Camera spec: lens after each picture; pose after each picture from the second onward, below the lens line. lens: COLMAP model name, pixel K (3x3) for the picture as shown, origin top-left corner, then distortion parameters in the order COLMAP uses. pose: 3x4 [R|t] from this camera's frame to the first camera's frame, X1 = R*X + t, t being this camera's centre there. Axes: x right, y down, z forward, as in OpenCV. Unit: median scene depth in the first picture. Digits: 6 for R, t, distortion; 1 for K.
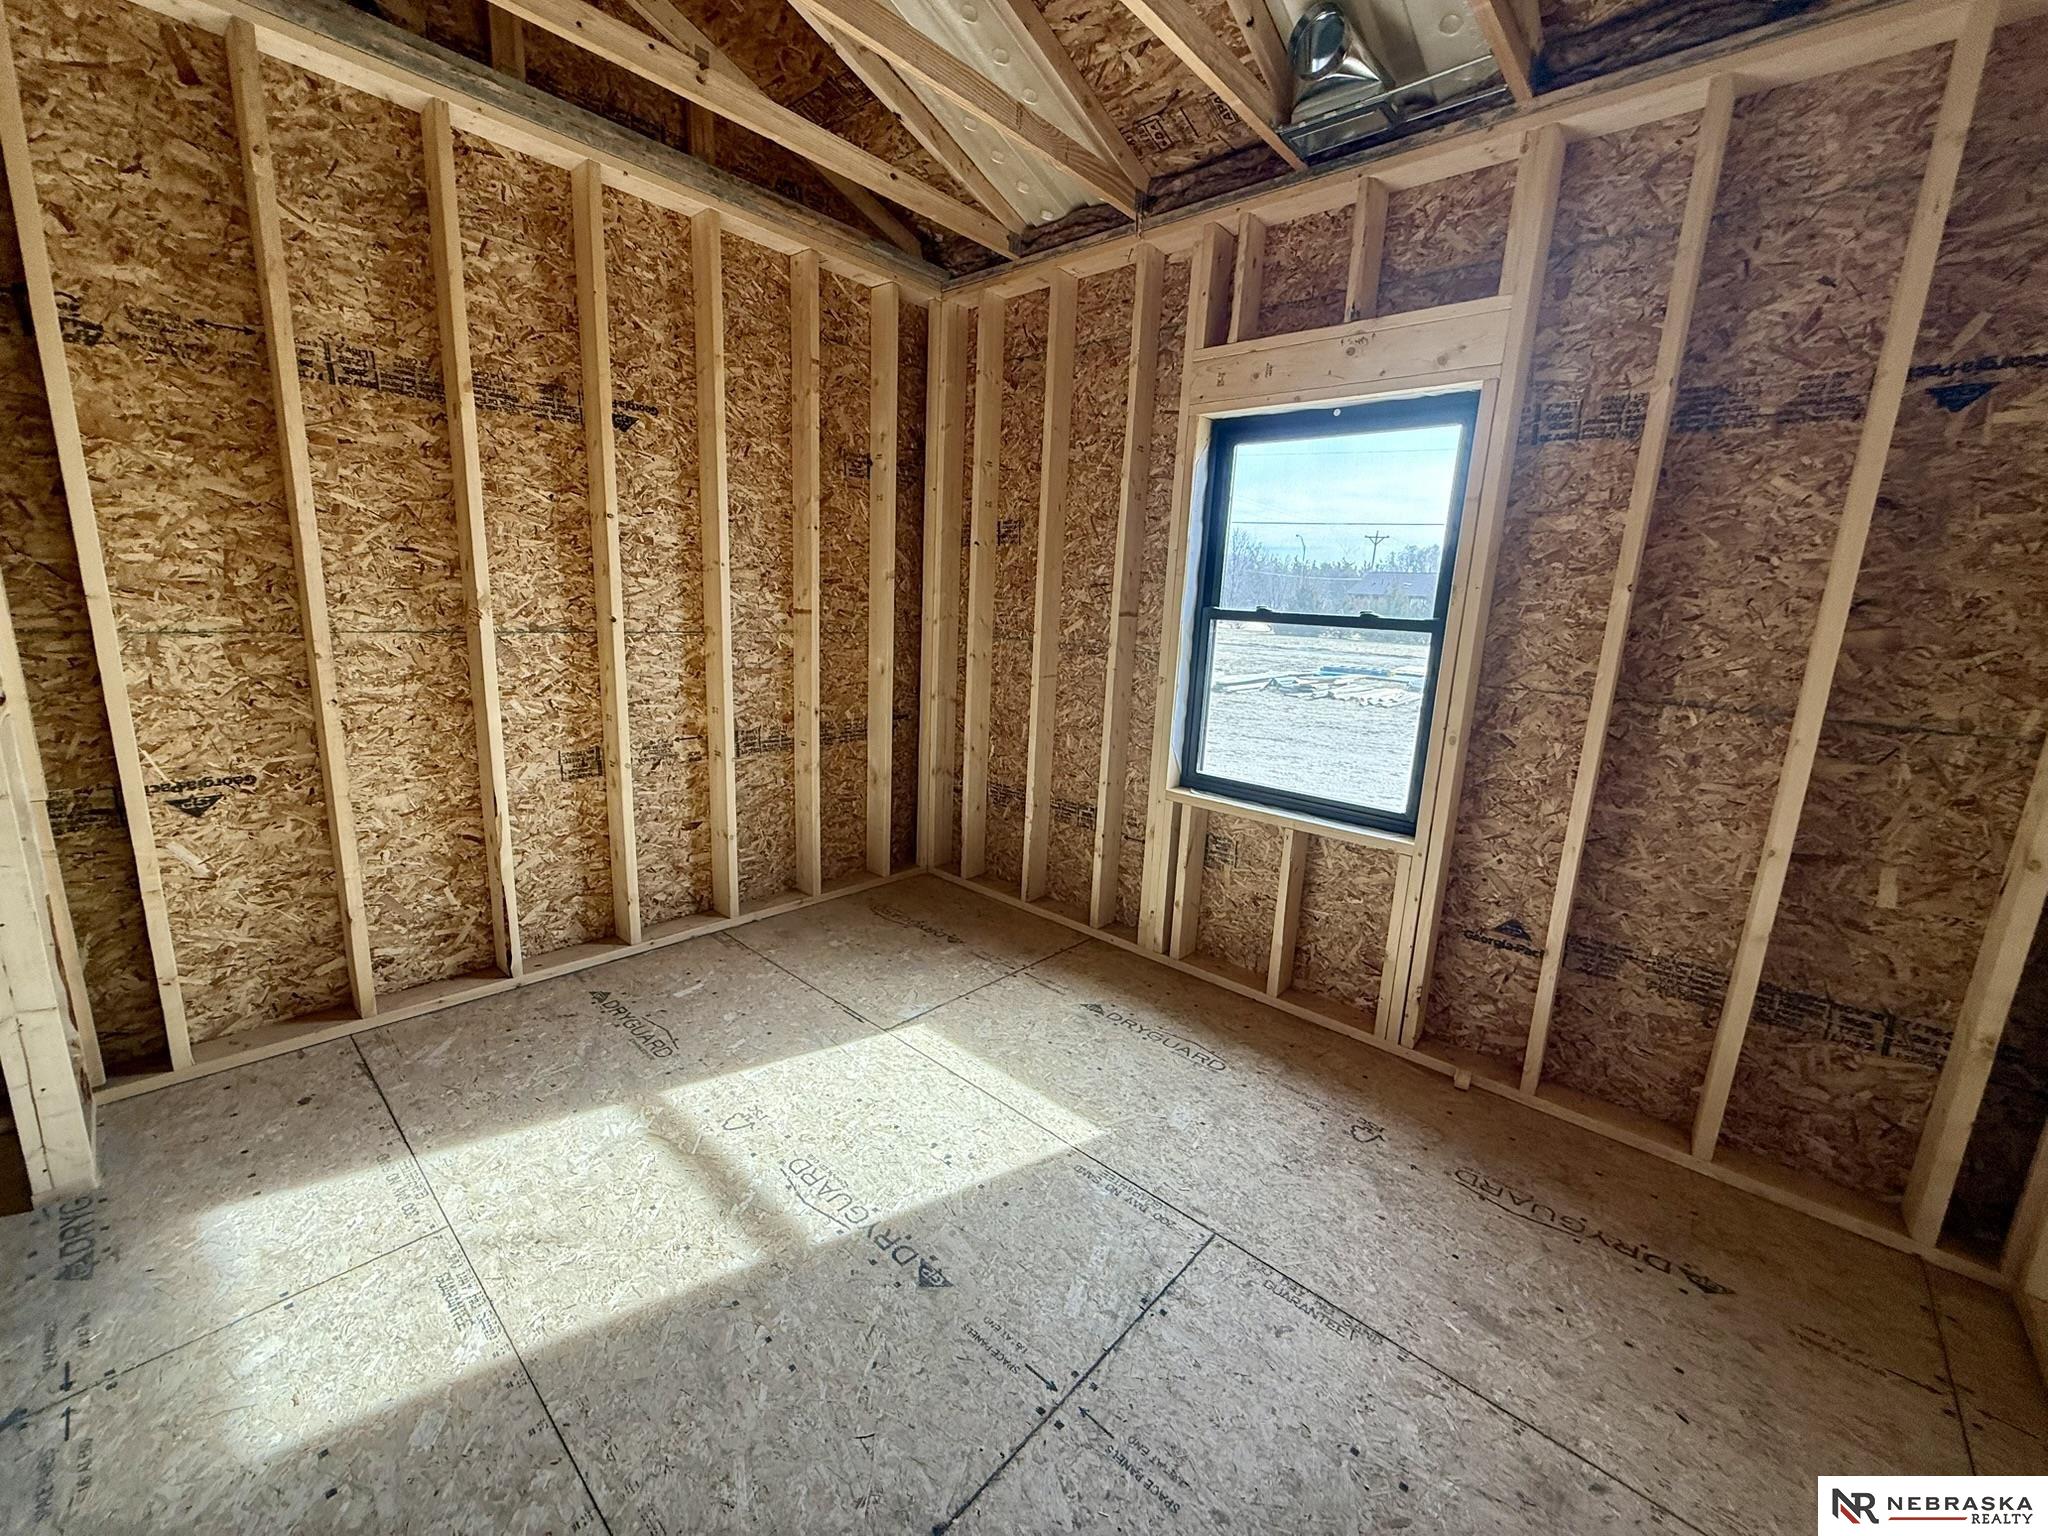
lens RADIAL K [[816.8, 0, 1020.4], [0, 816.8, 766.9], [0, 0, 1]] dist [-0.000303, 0.000401]
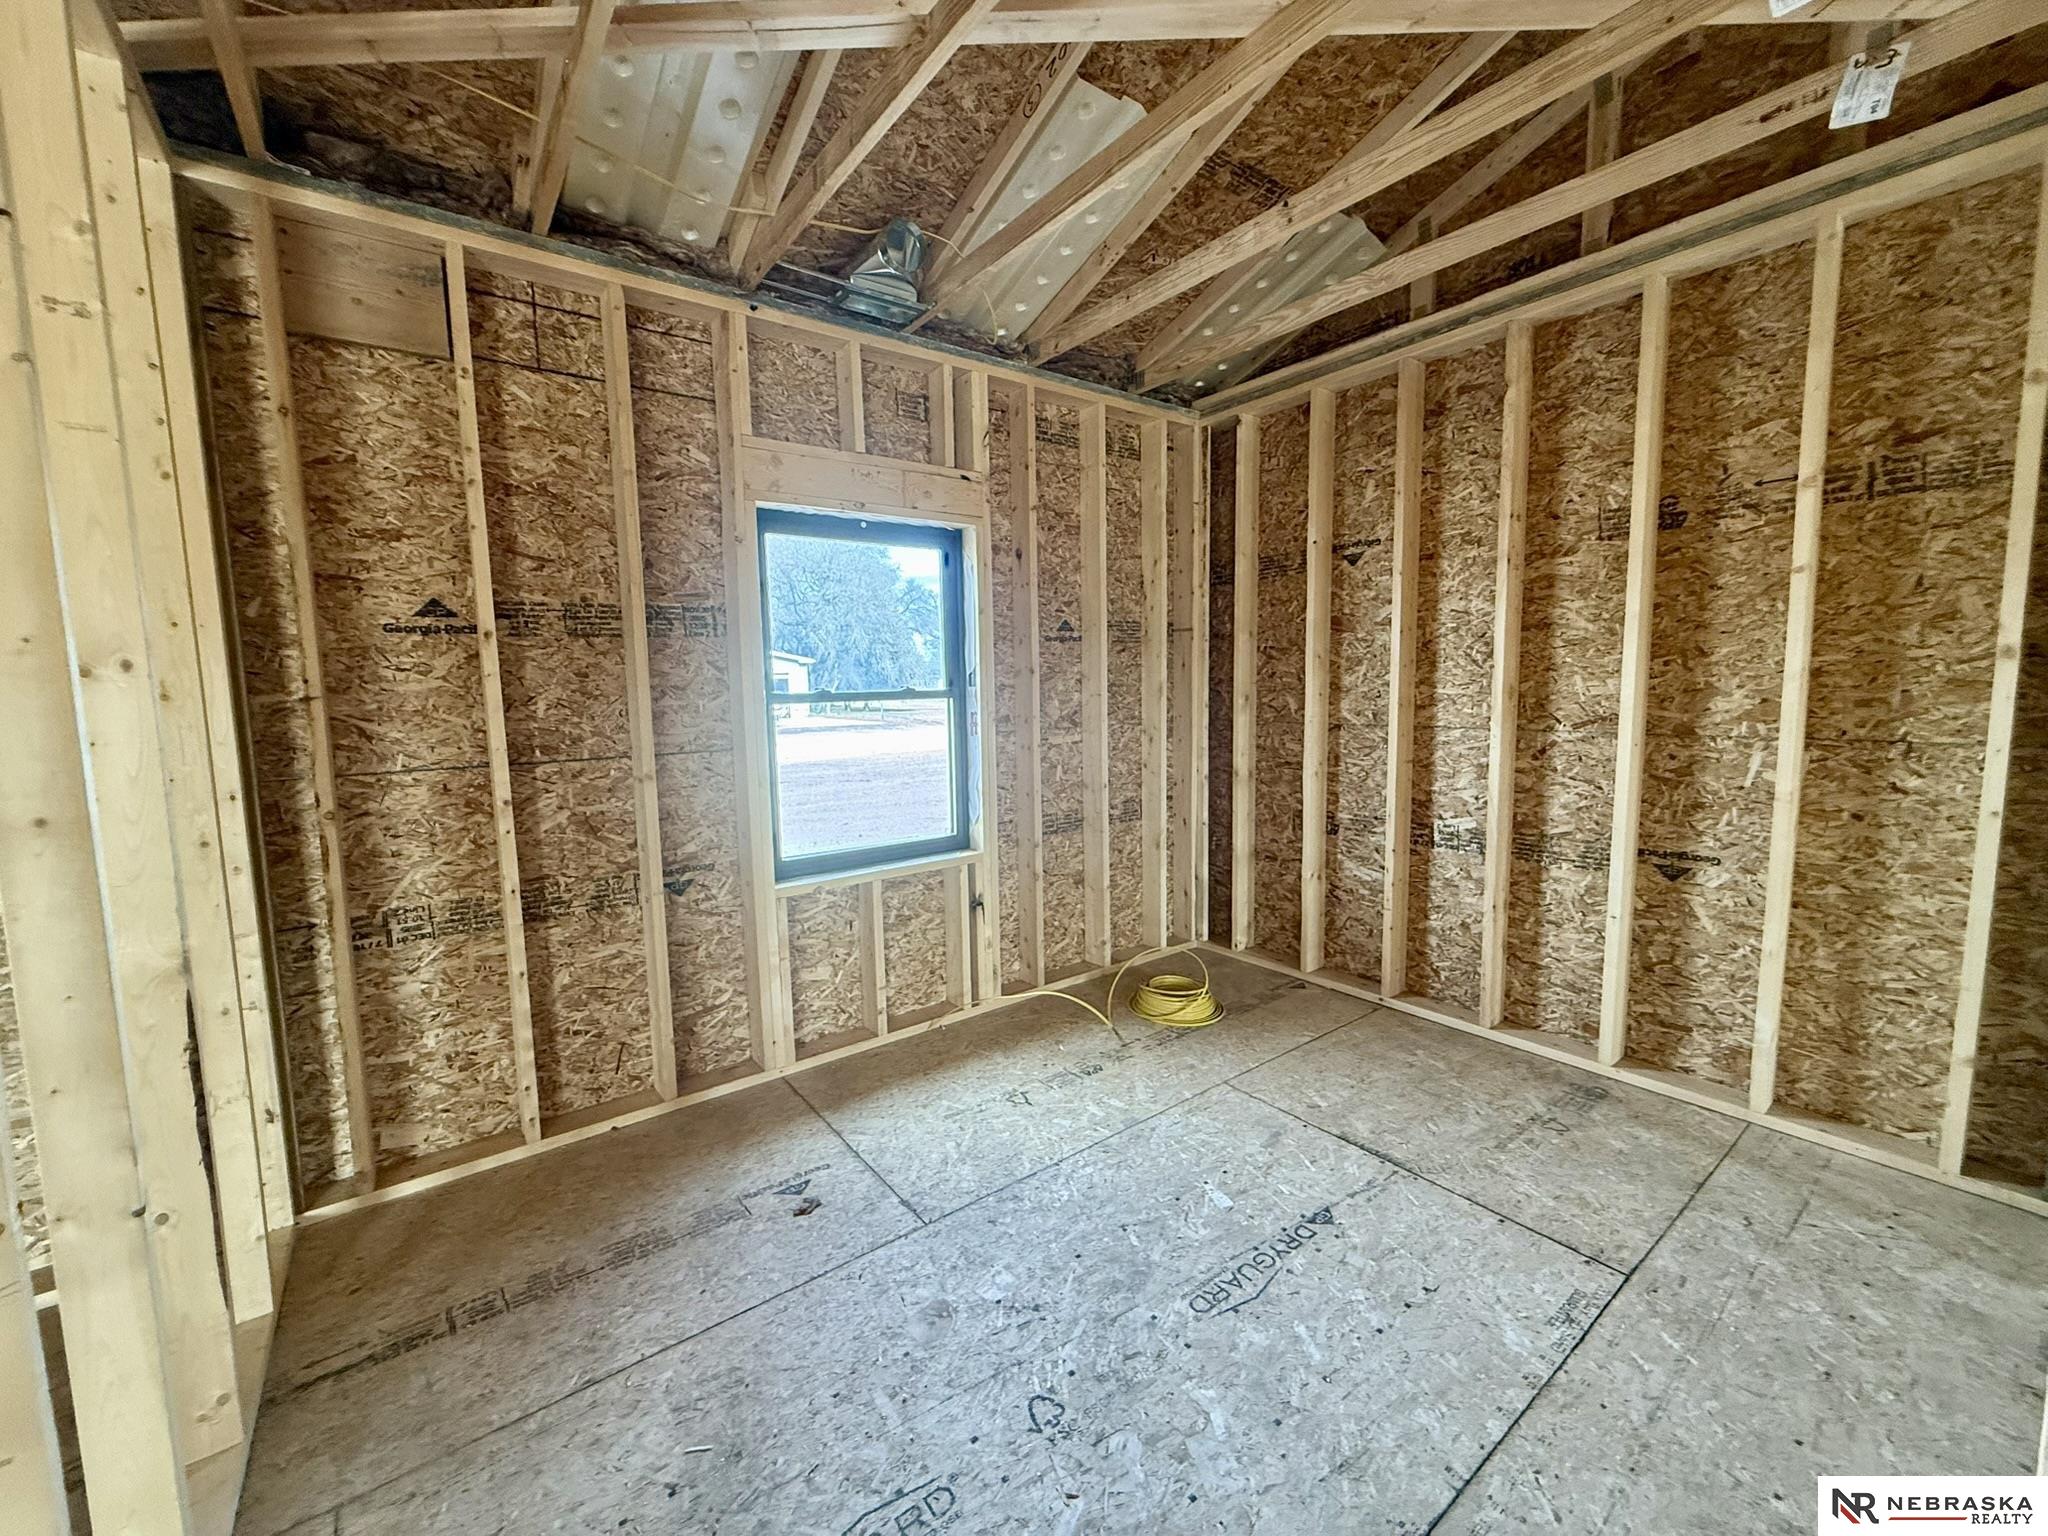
lens RADIAL K [[816.8, 0, 1020.4], [0, 816.8, 766.9], [0, 0, 1]] dist [-0.000303, 0.000401]
pose [[0.191711, -0.155686, 0.969025, -1.040399], [0.230100, 0.966949, 0.109830, -0.227609], [-0.954097, 0.201917, 0.221198, 0.788247]]
